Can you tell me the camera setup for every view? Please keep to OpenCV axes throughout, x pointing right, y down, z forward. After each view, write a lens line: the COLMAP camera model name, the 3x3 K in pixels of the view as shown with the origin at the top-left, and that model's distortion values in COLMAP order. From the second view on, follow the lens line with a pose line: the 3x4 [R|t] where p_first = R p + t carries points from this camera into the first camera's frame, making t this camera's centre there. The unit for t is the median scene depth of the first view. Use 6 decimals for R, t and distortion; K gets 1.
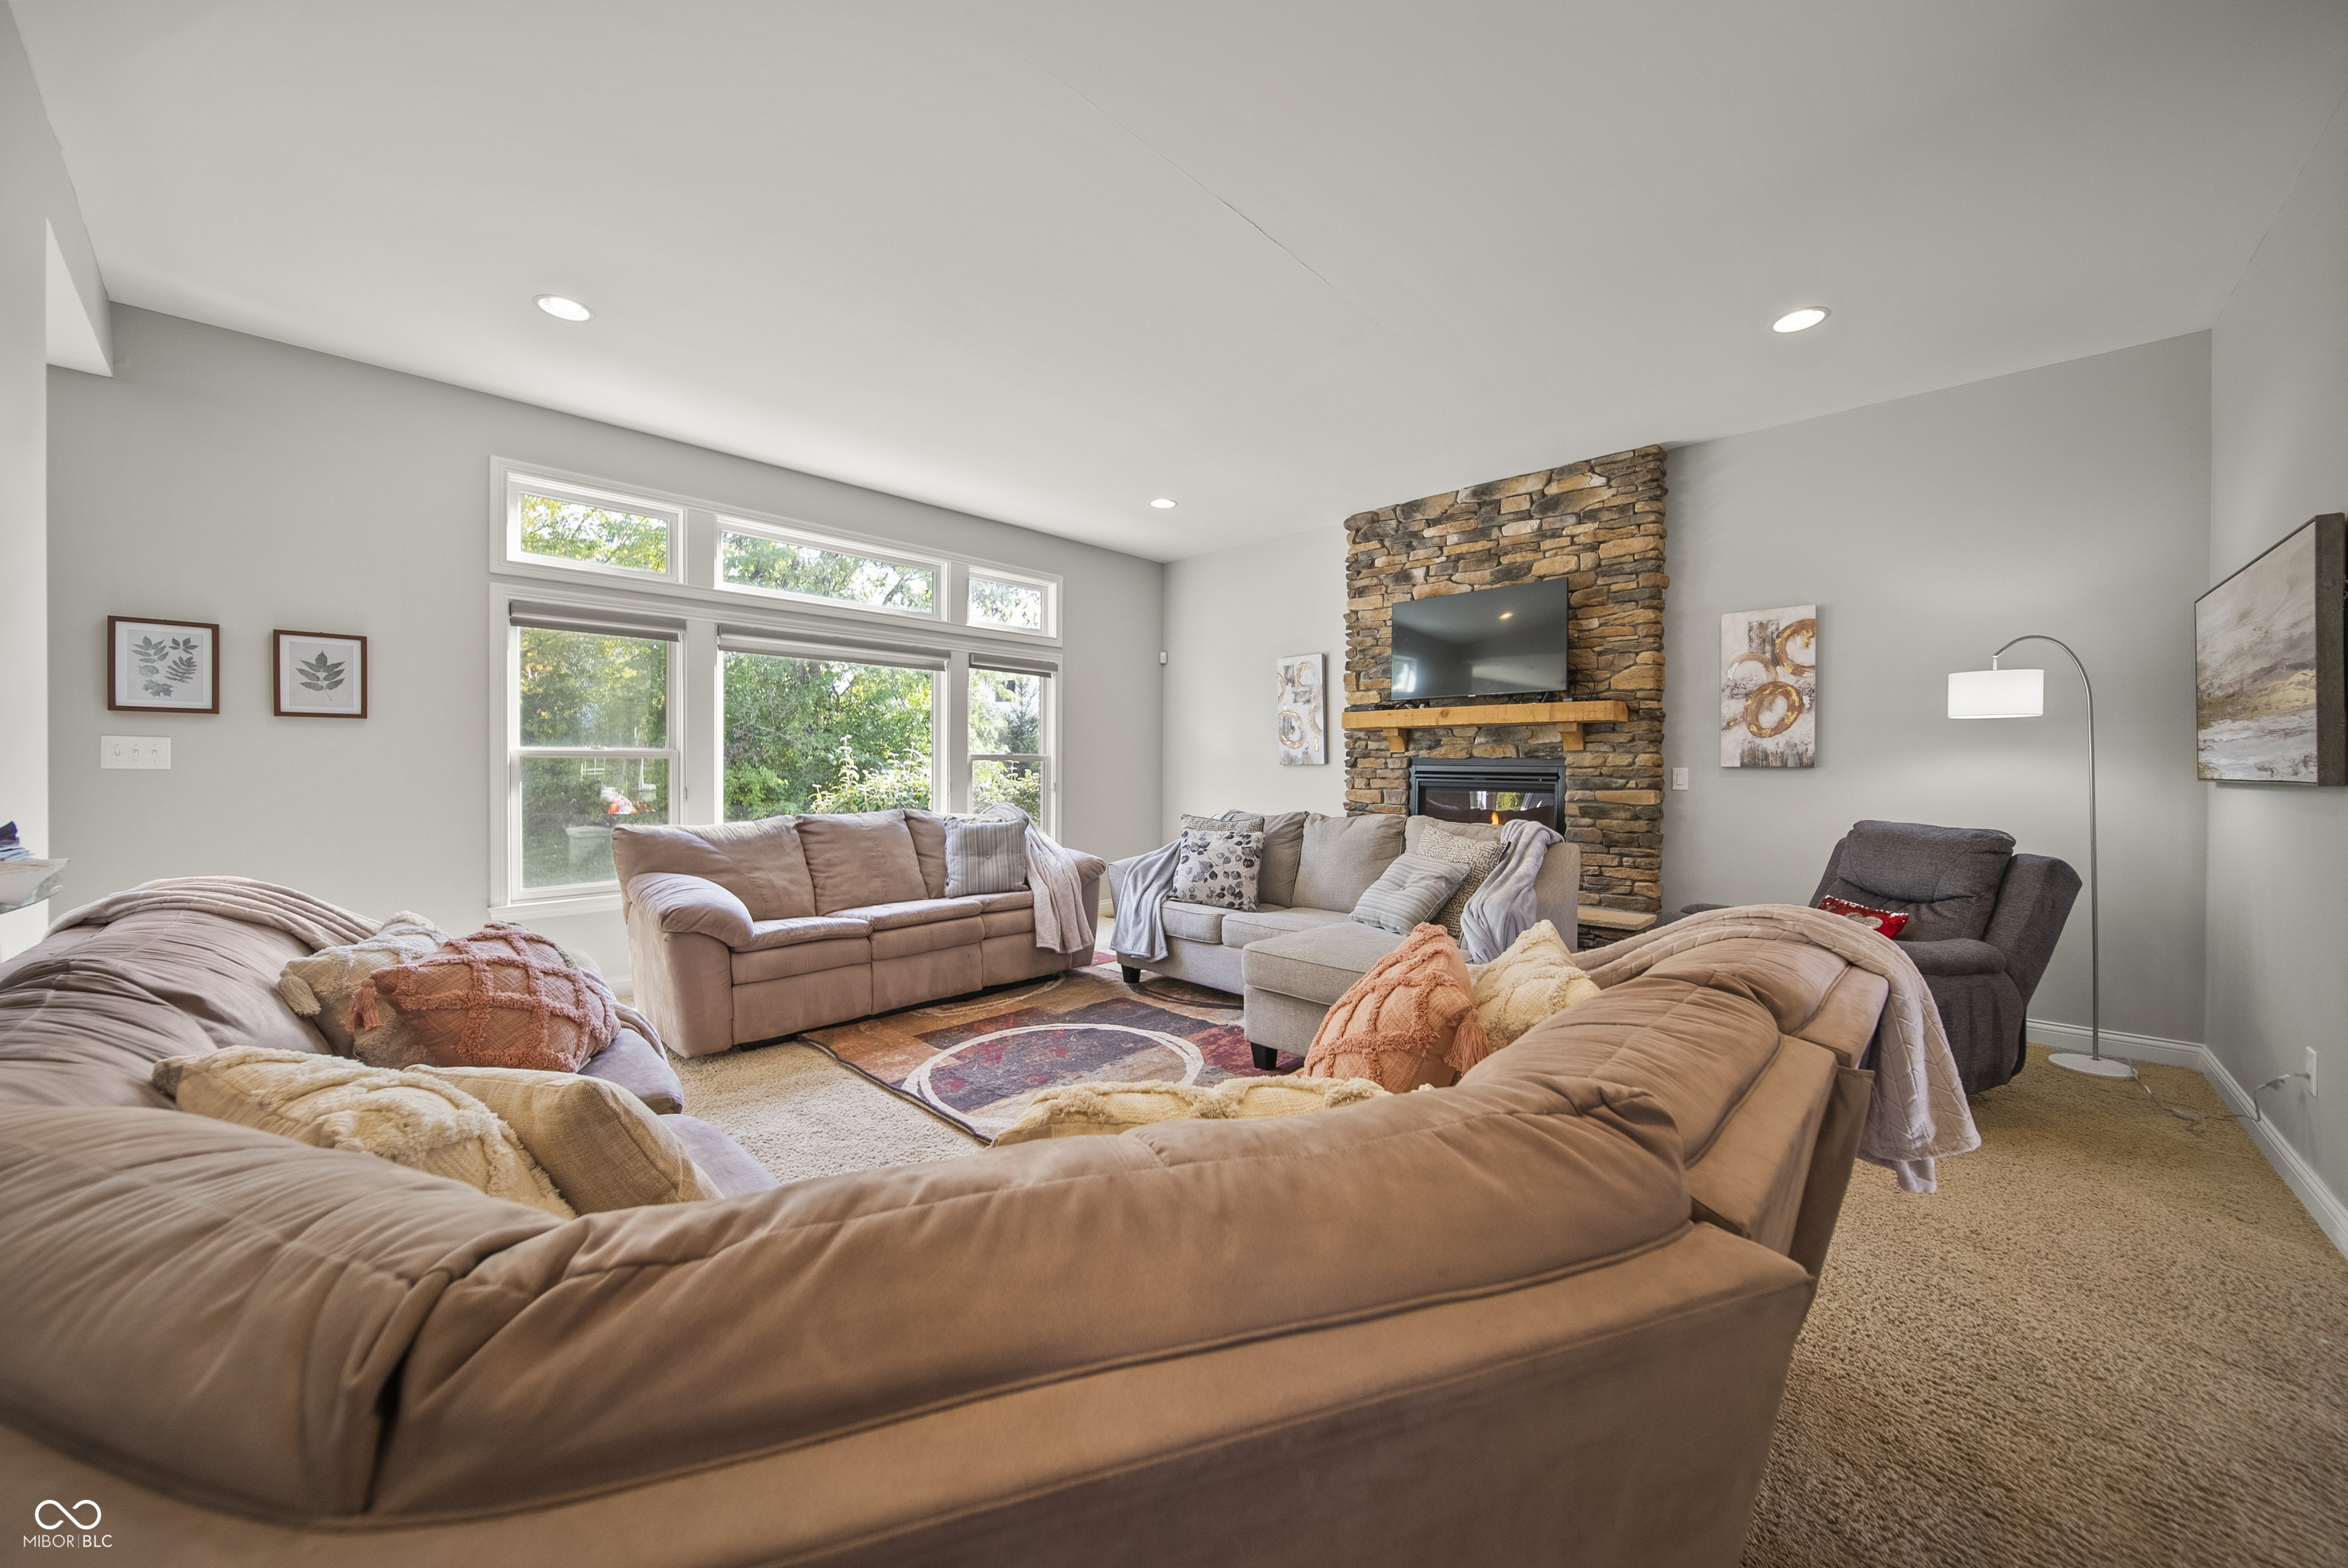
lens RADIAL K [[842.0, 0, 1179.4], [0, 842.0, 770.5], [0, 0, 1]] dist [-0.007591, -0.000516]
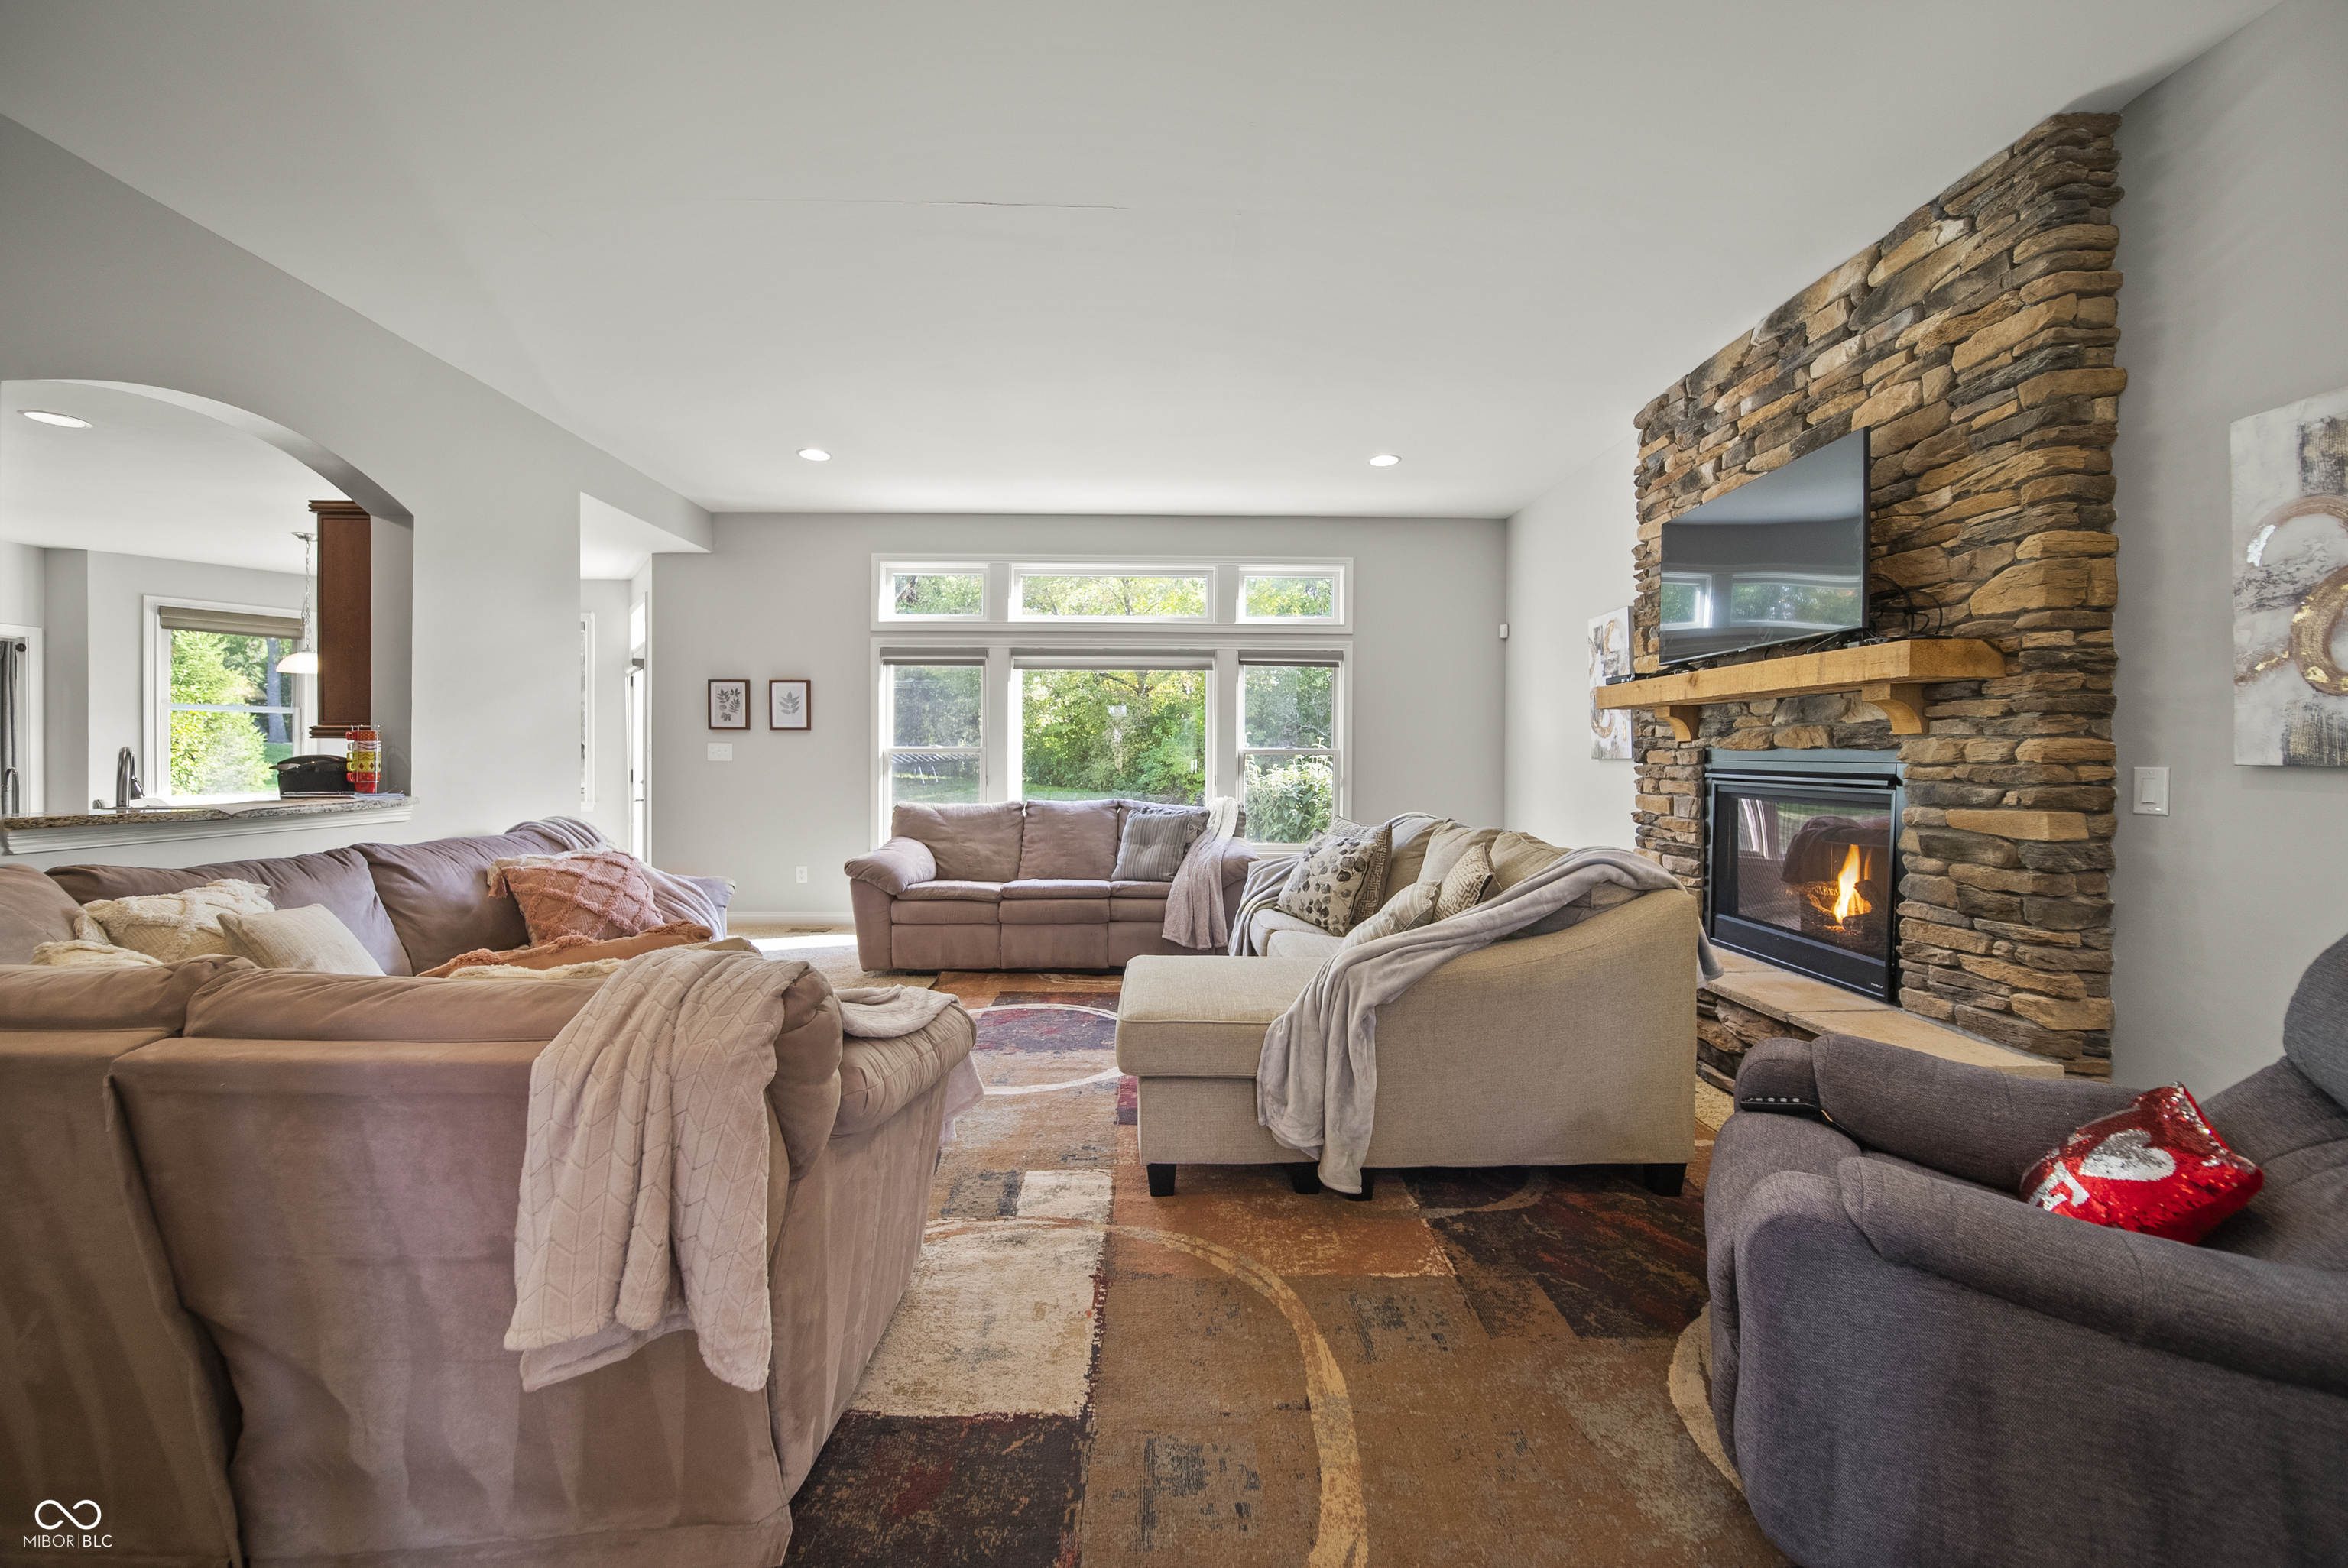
lens RADIAL K [[842.0, 0, 1170.7], [0, 842.0, 759.9], [0, 0, 1]] dist [-0.007591, -0.000516]
pose [[0.698729, 0.002040, -0.715383, 0.531937], [-0.005295, 0.999983, -0.002321, -0.003100], [0.715367, 0.005410, 0.698728, 0.274291]]
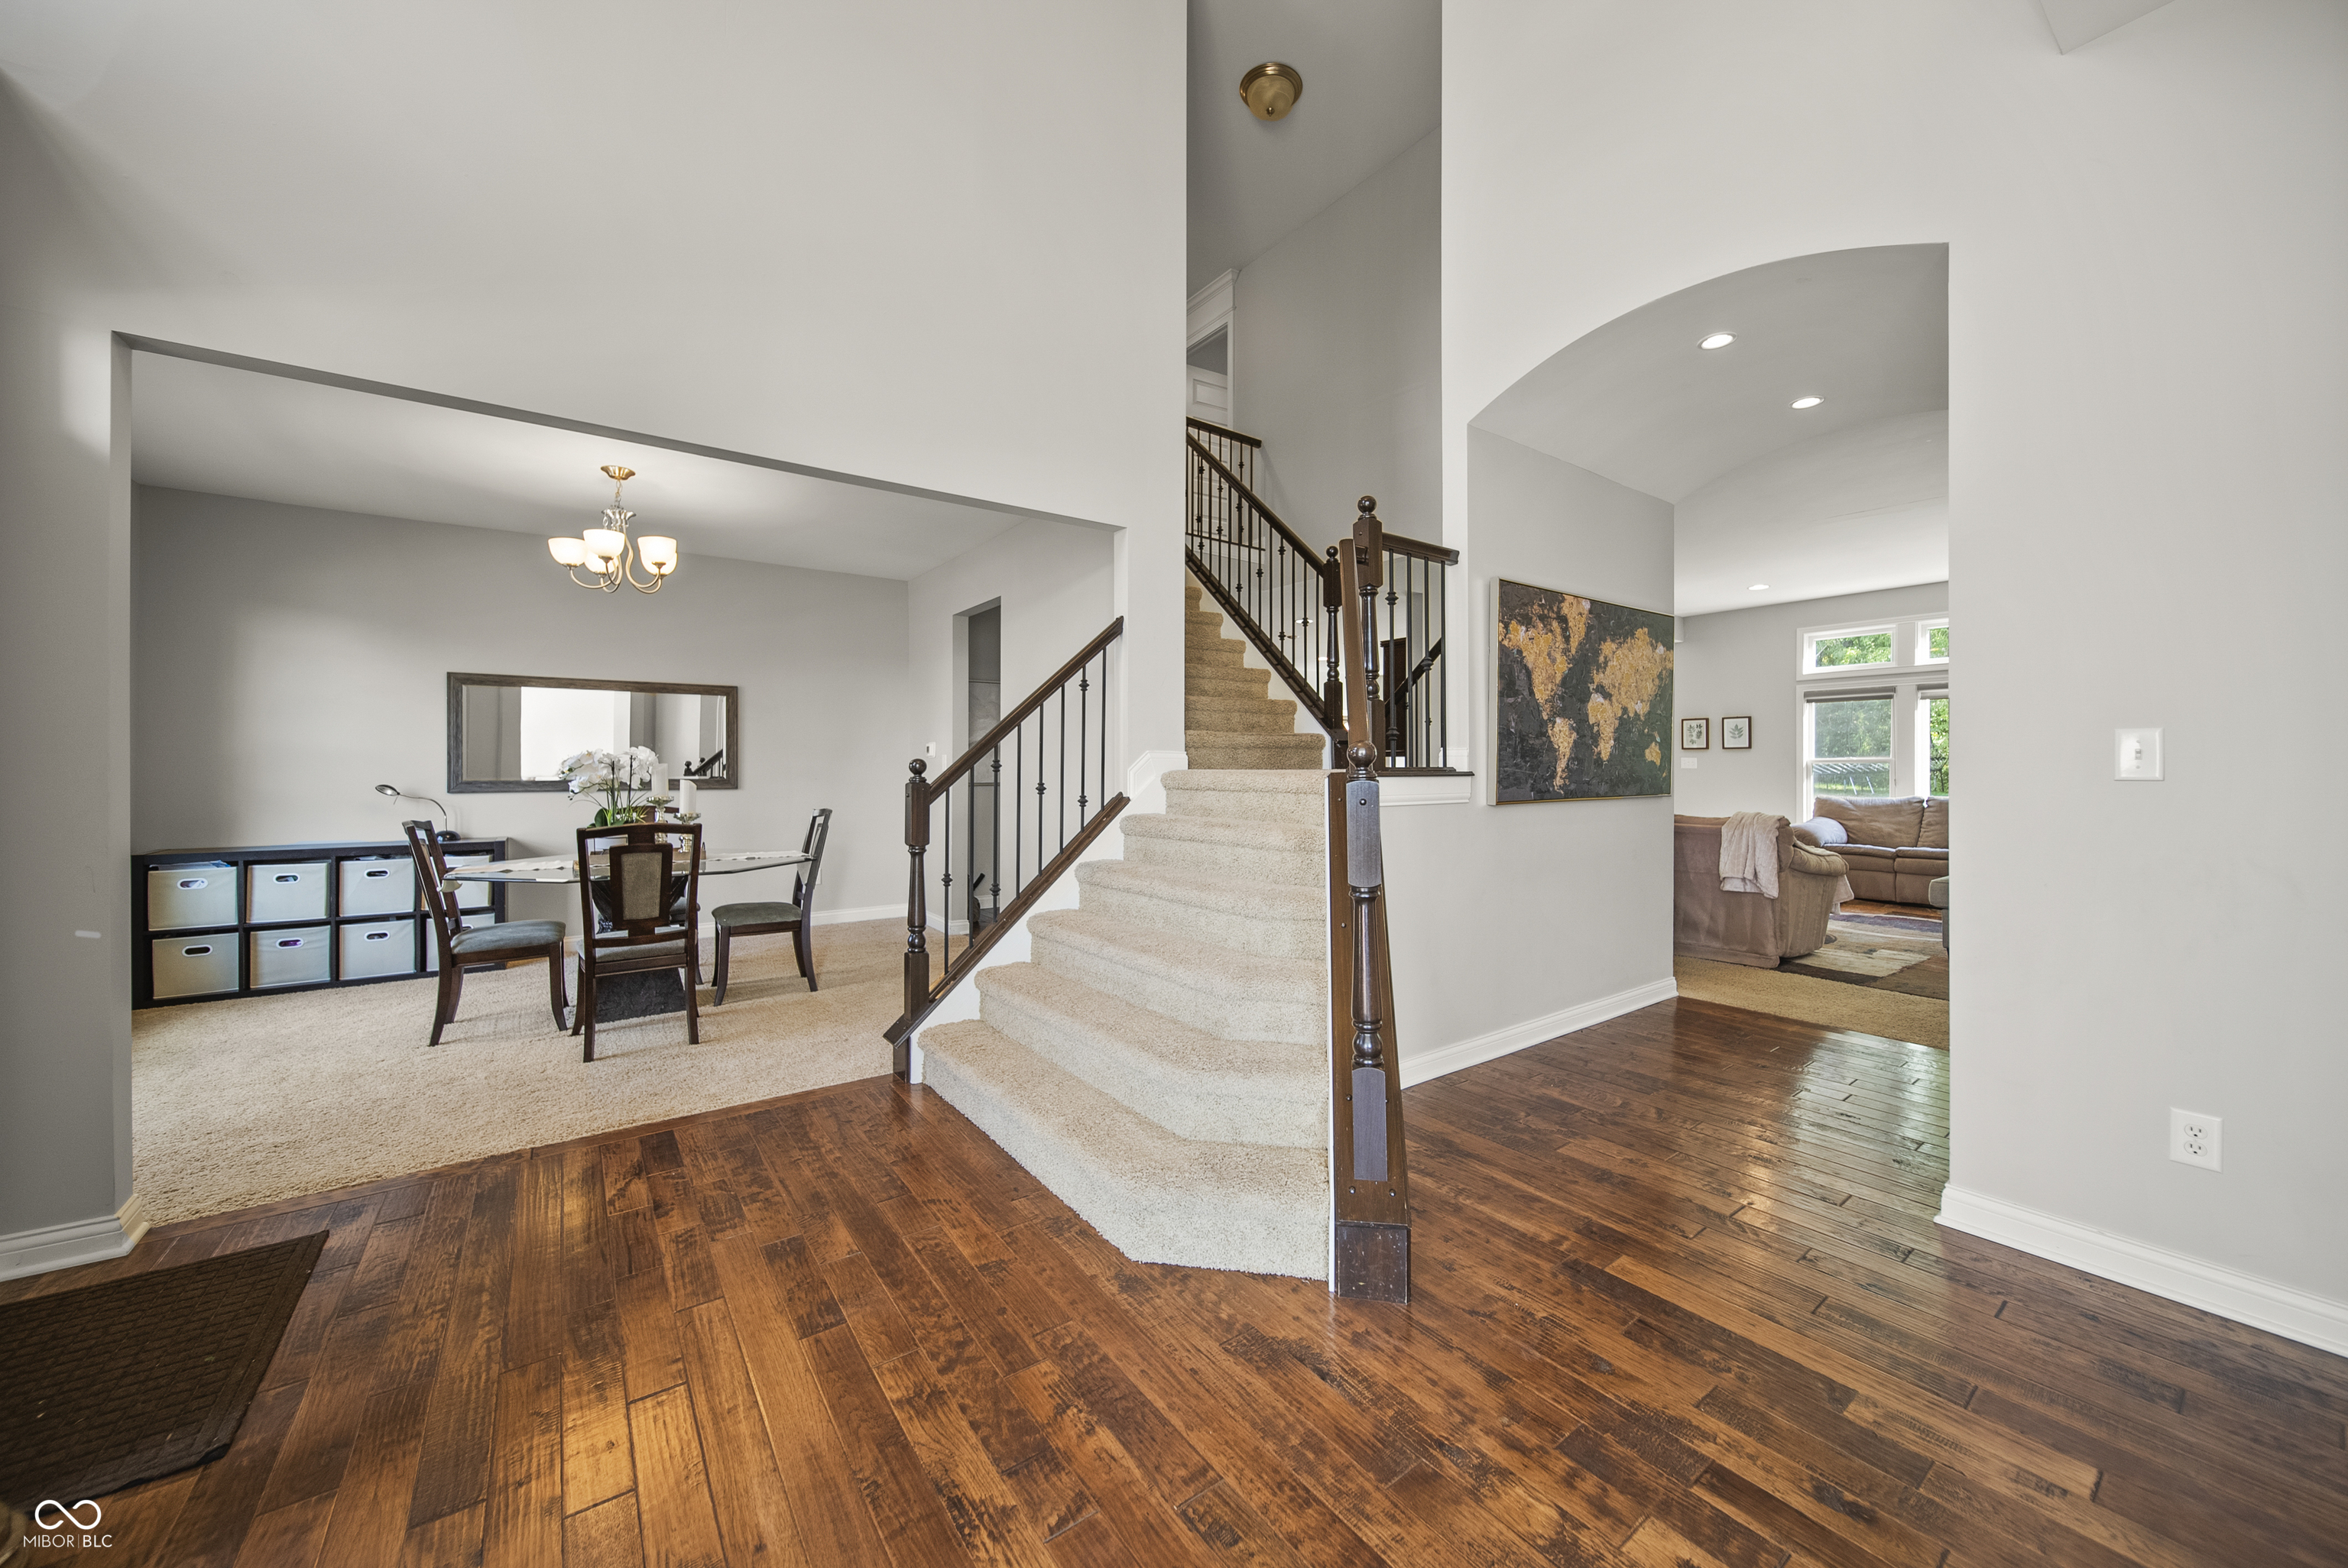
lens RADIAL K [[842.0, 0, 1167.1], [0, 842.0, 770.4], [0, 0, 1]] dist [-0.007591, -0.000516]
pose [[-0.202795, 0.000818, -0.979221, 1.431083], [-0.001280, 0.999999, 0.001100, 0.001468], [0.979220, 0.001476, -0.202793, -0.161659]]
